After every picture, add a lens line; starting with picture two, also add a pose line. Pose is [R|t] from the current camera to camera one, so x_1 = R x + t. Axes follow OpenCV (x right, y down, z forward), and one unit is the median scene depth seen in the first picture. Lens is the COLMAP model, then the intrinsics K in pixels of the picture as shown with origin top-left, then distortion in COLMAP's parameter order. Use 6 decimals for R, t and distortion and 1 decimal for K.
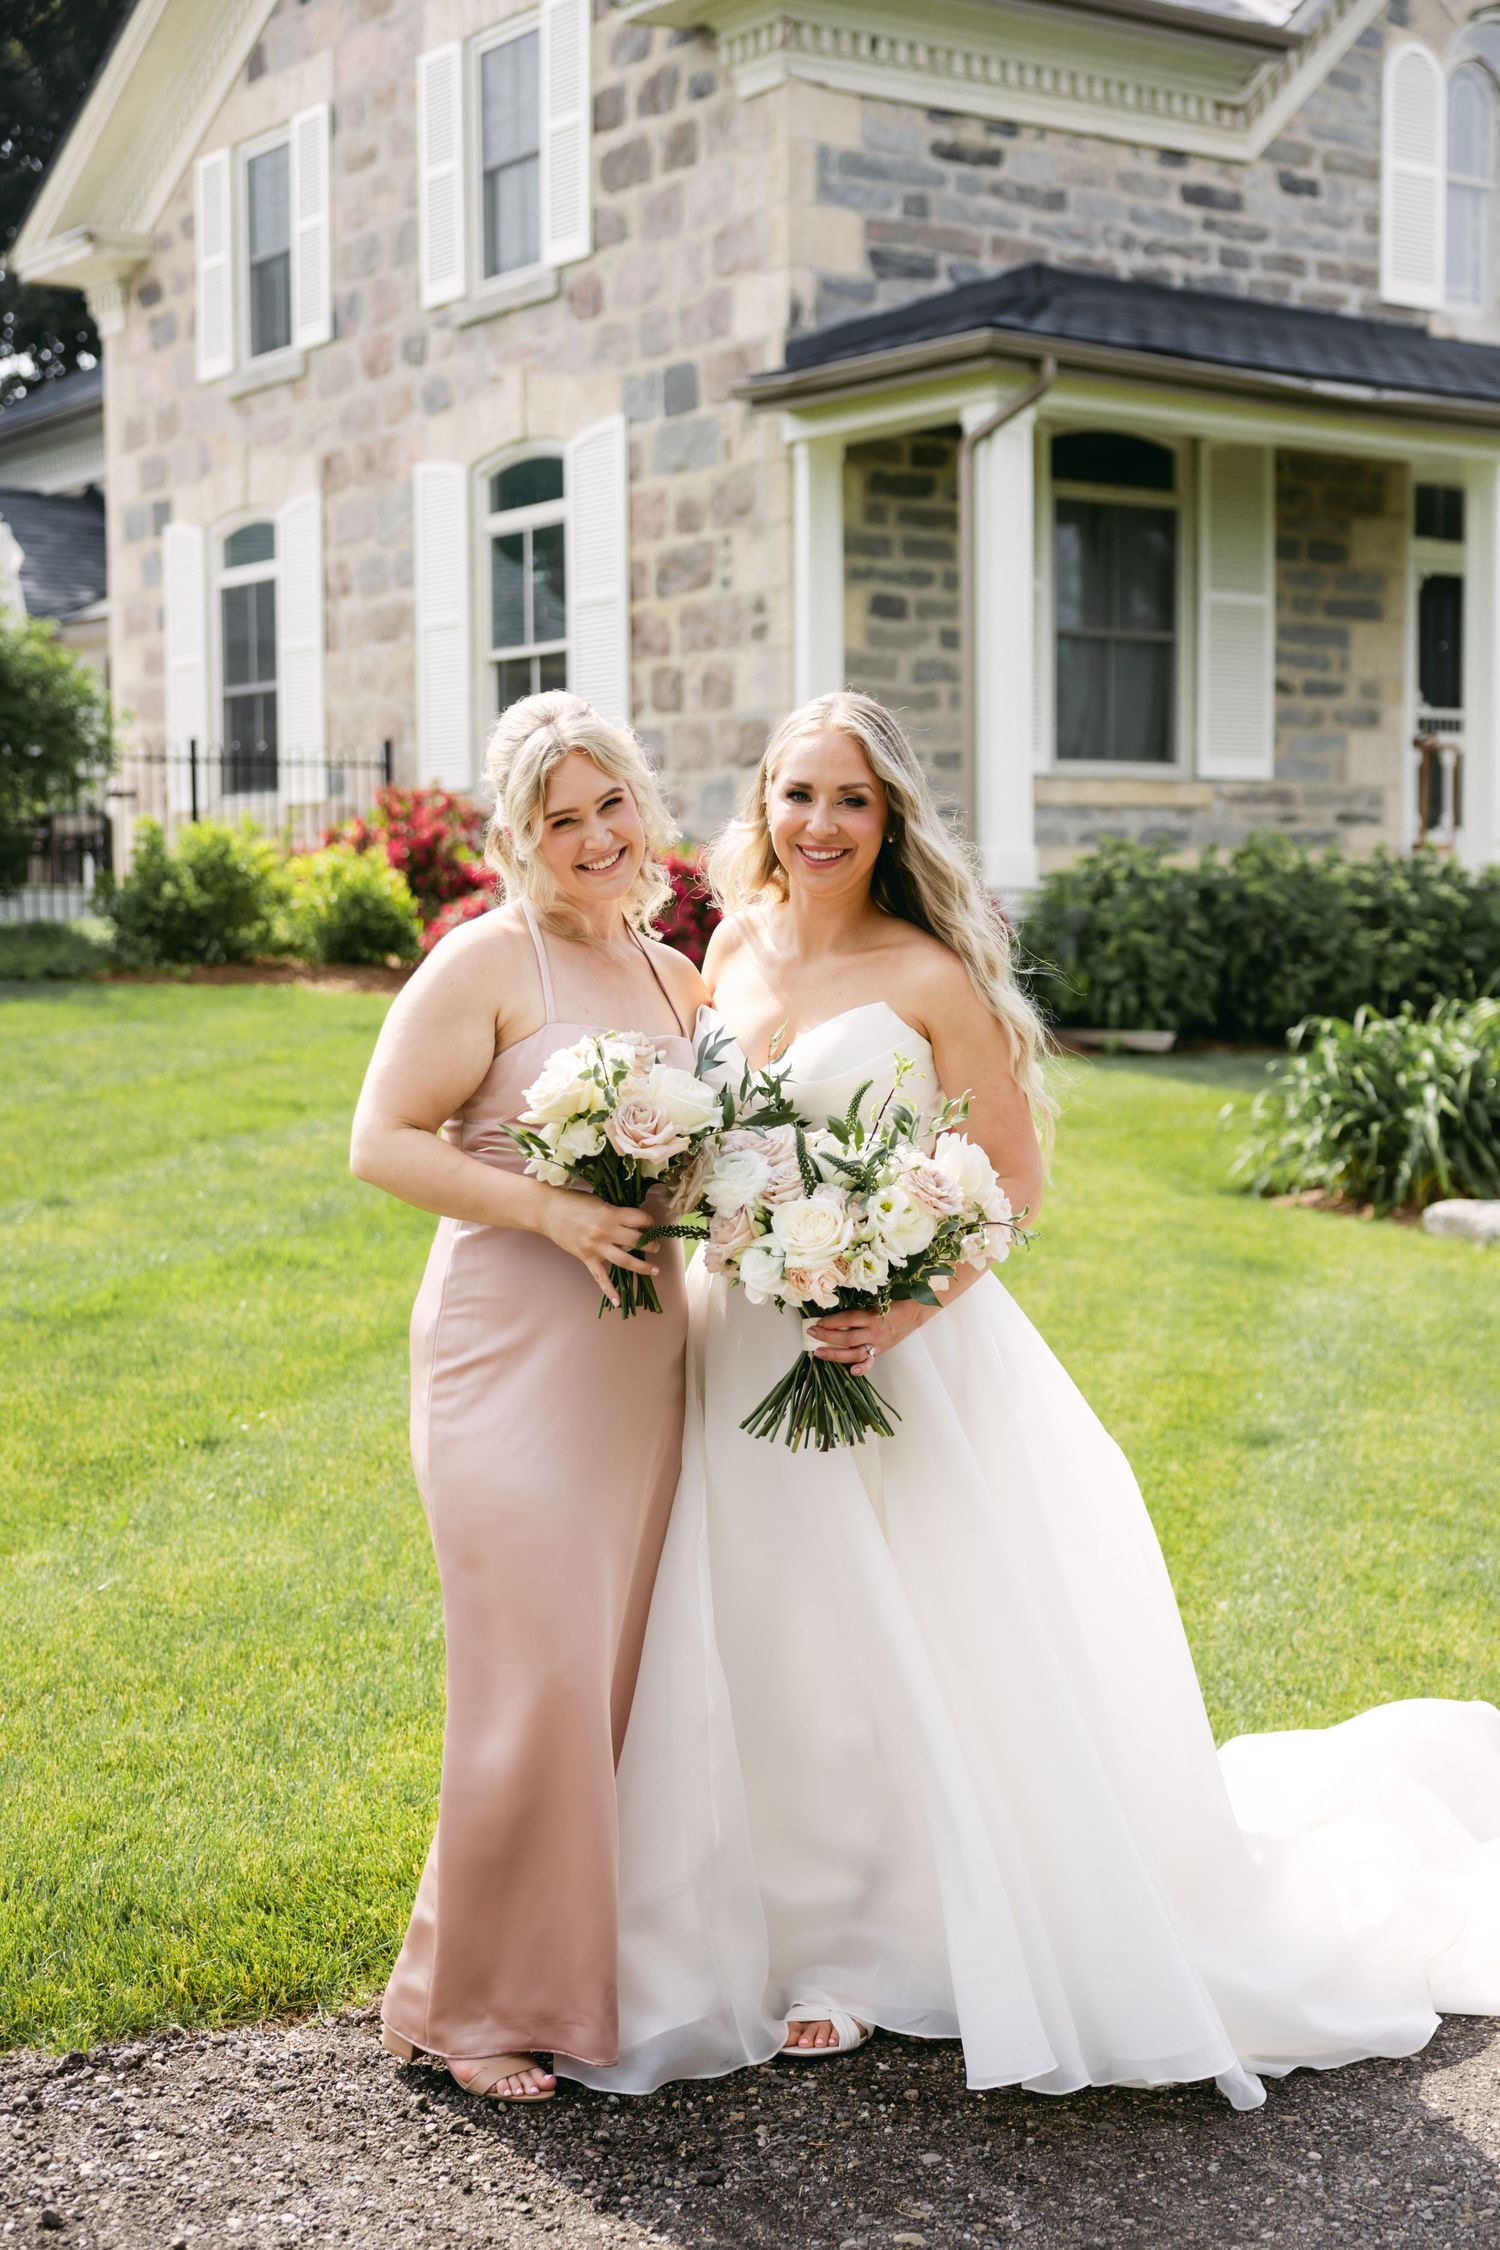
lens RADIAL K [[3031.3, 0, 744.6], [0, 3031.3, 1122.4], [0, 0, 1]] dist [0.014023, 0.019784]
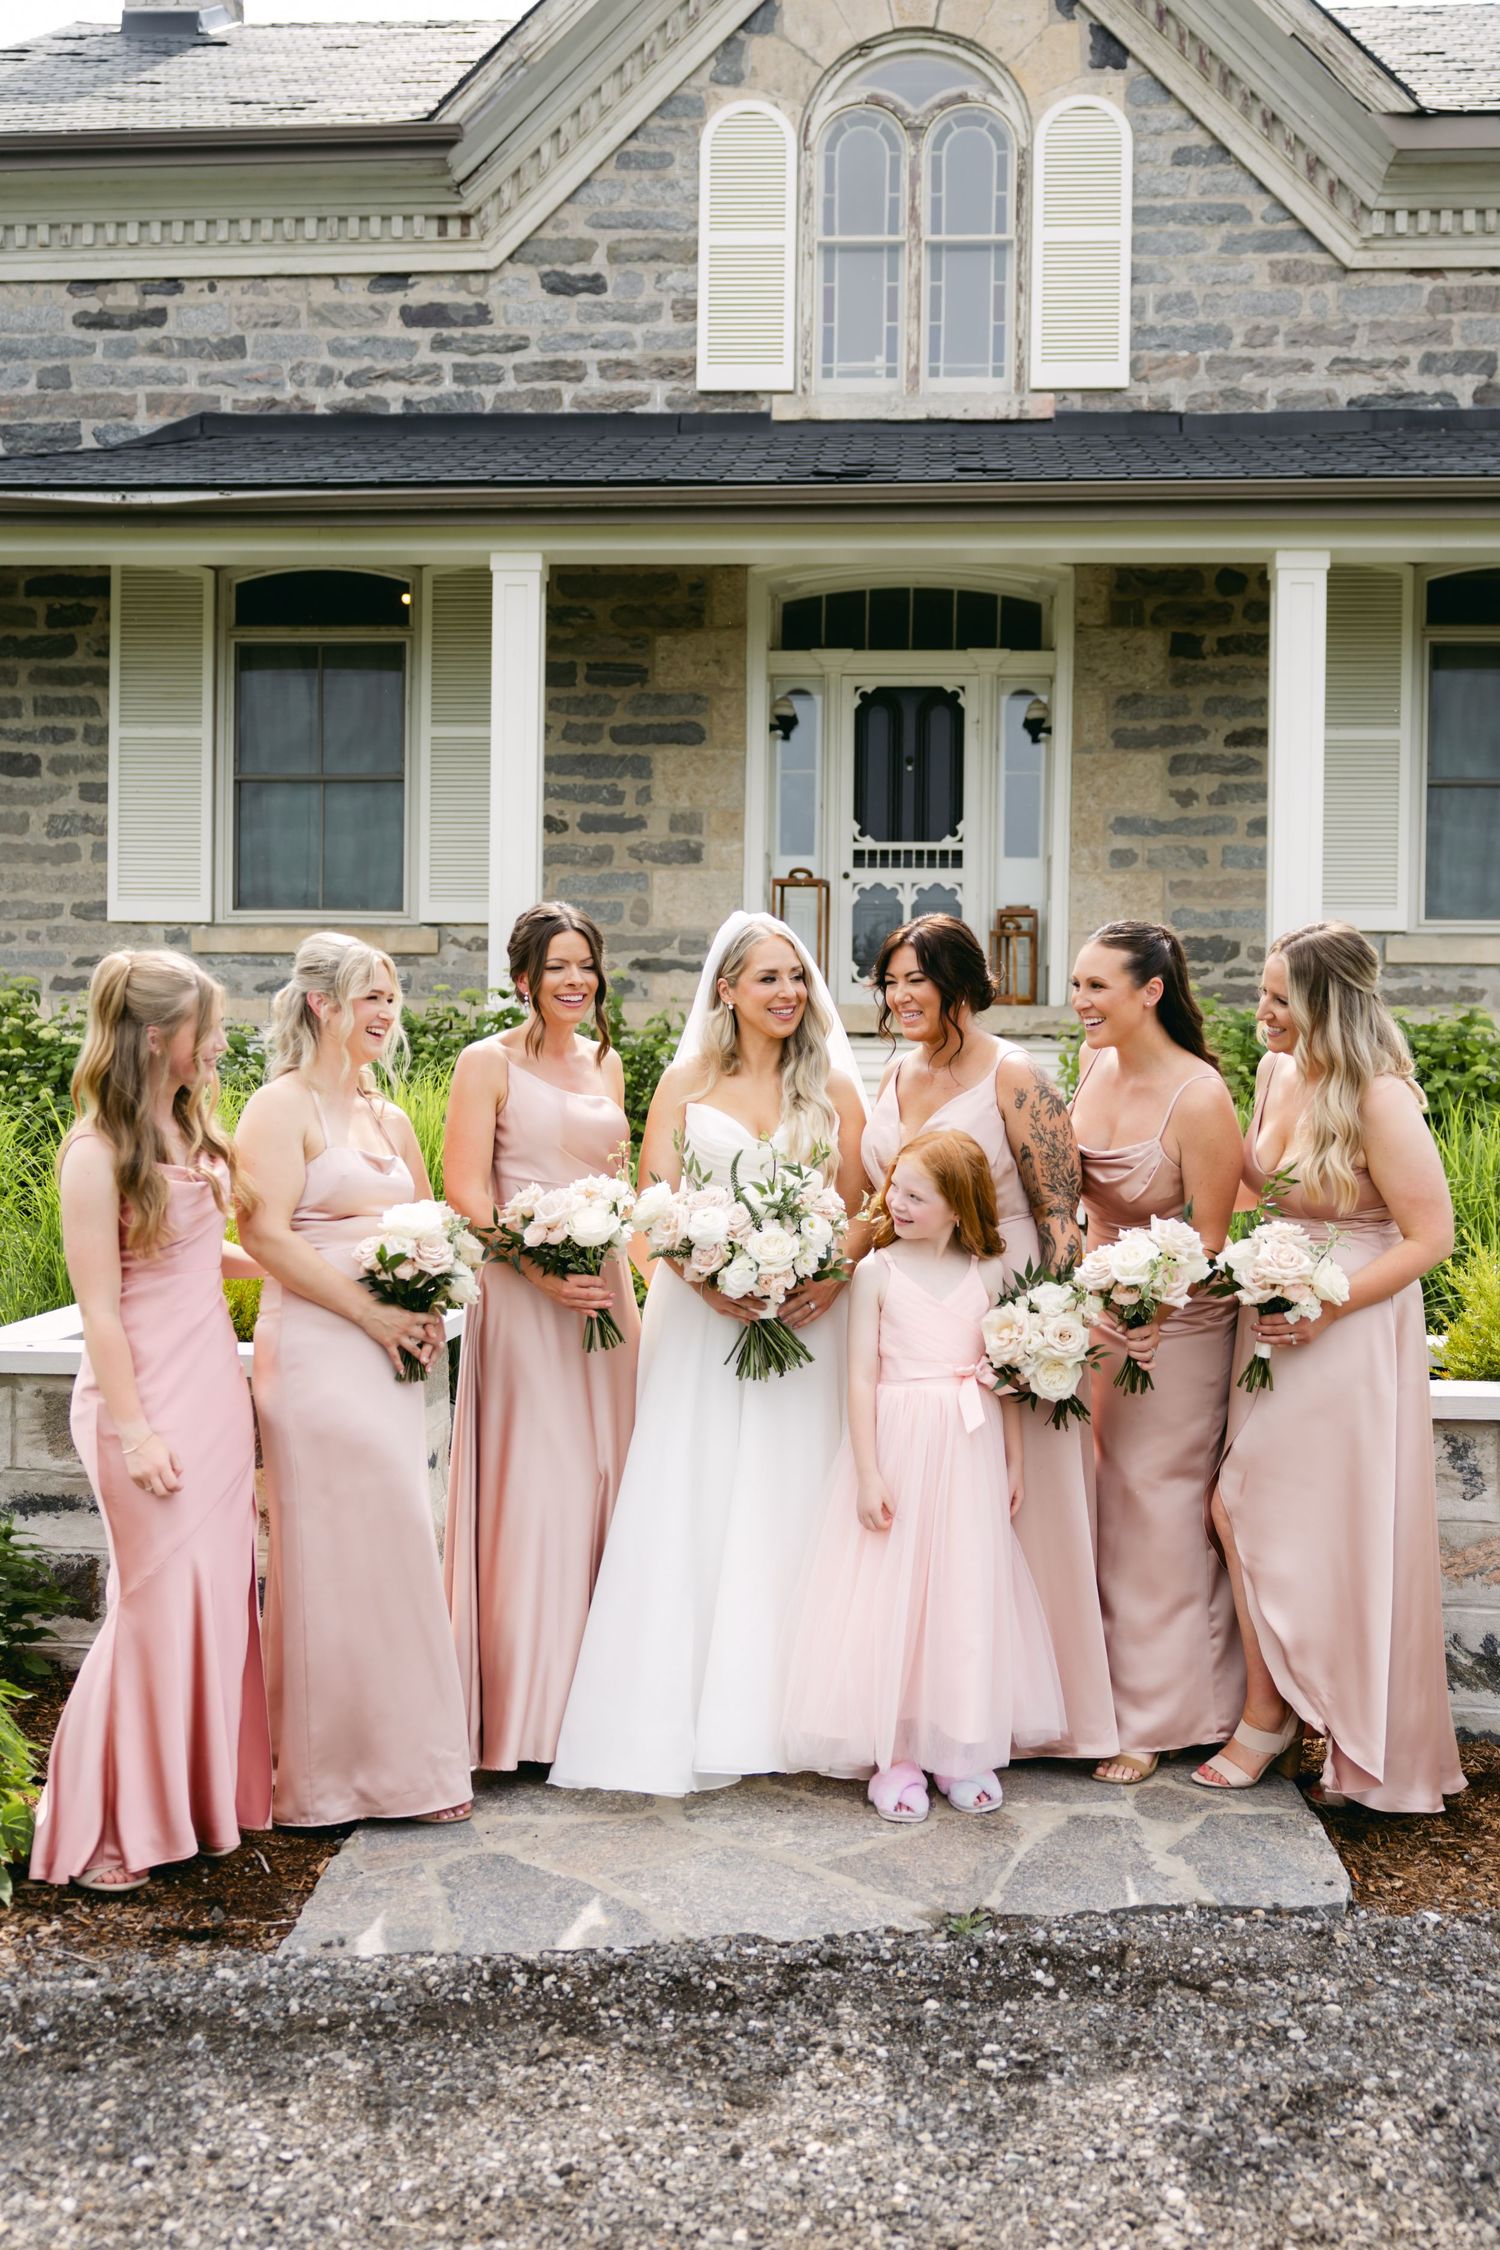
lens RADIAL K [[2307.1, 0, 779.0], [0, 2307.1, 1108.3], [0, 0, 1]] dist [-0.008917, 0.032052]
pose [[0.771607, 0.029591, -0.635411, 0.747568], [-0.060019, 0.997848, -0.026414, -0.047426], [0.633262, 0.058518, 0.771722, 0.560802]]
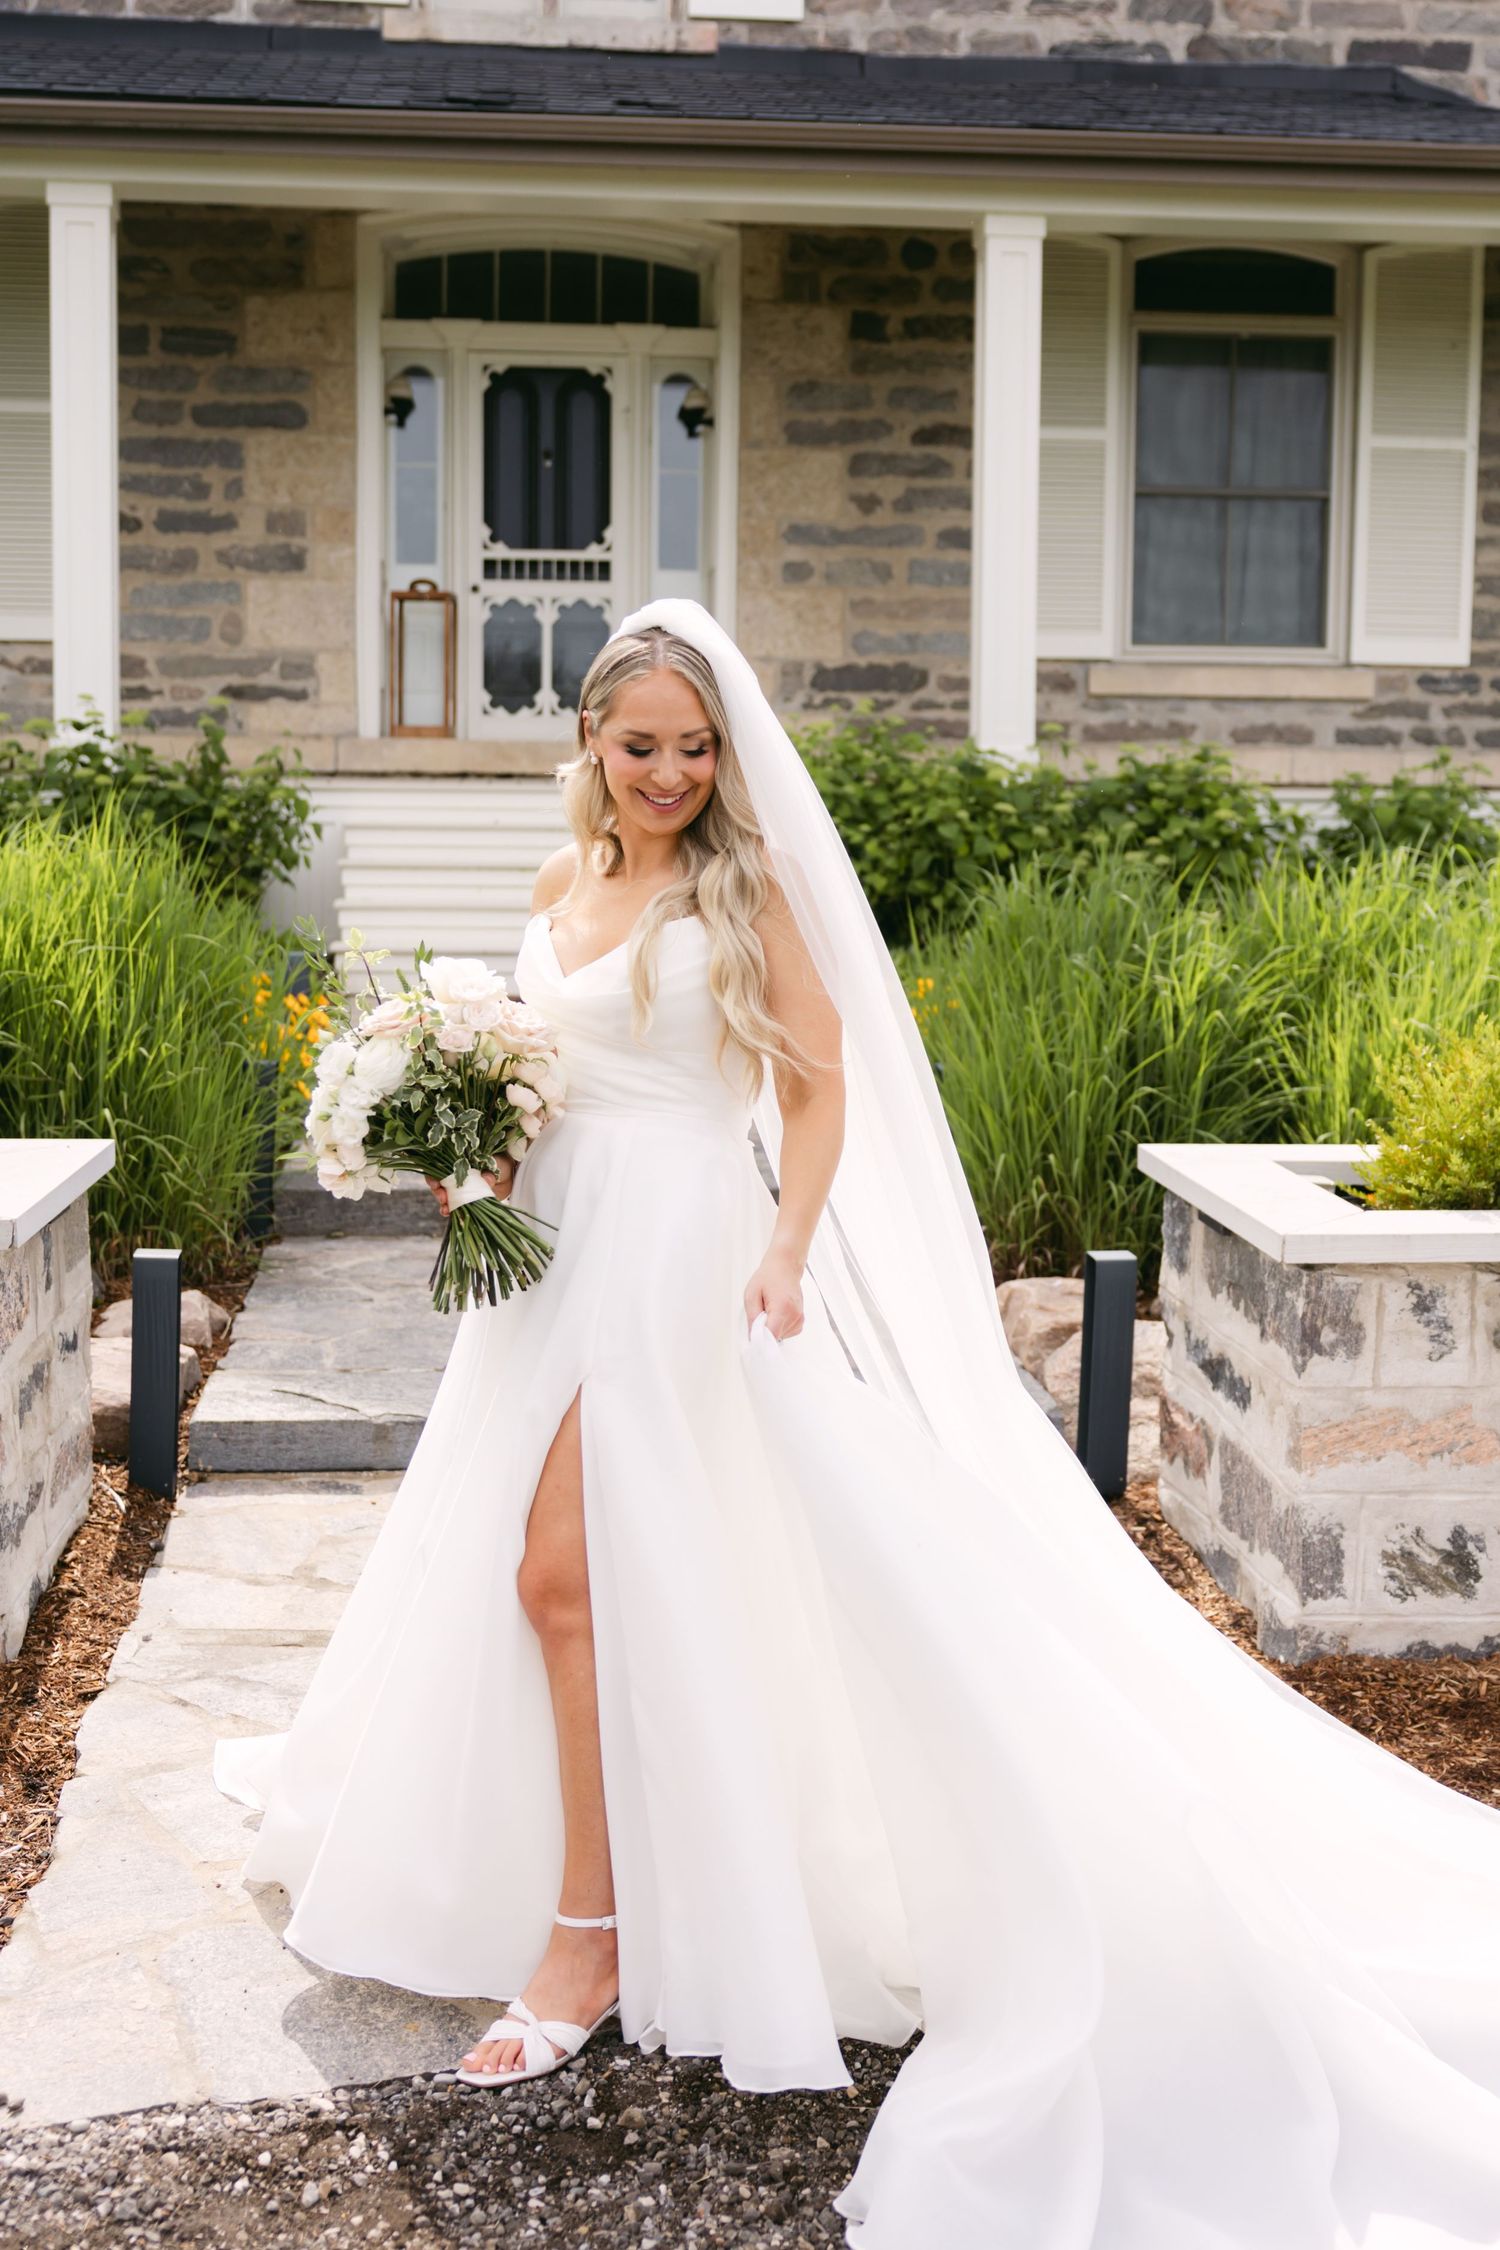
lens RADIAL K [[2520.8, 0, 761.6], [0, 2520.8, 993.1], [0, 0, 1]] dist [0.011641, -0.004496]
pose [[0.865430, 0.052739, -0.498246, 0.708103], [-0.049830, 0.998574, 0.019146, -0.049145], [0.498546, 0.008258, 0.866824, 0.582374]]
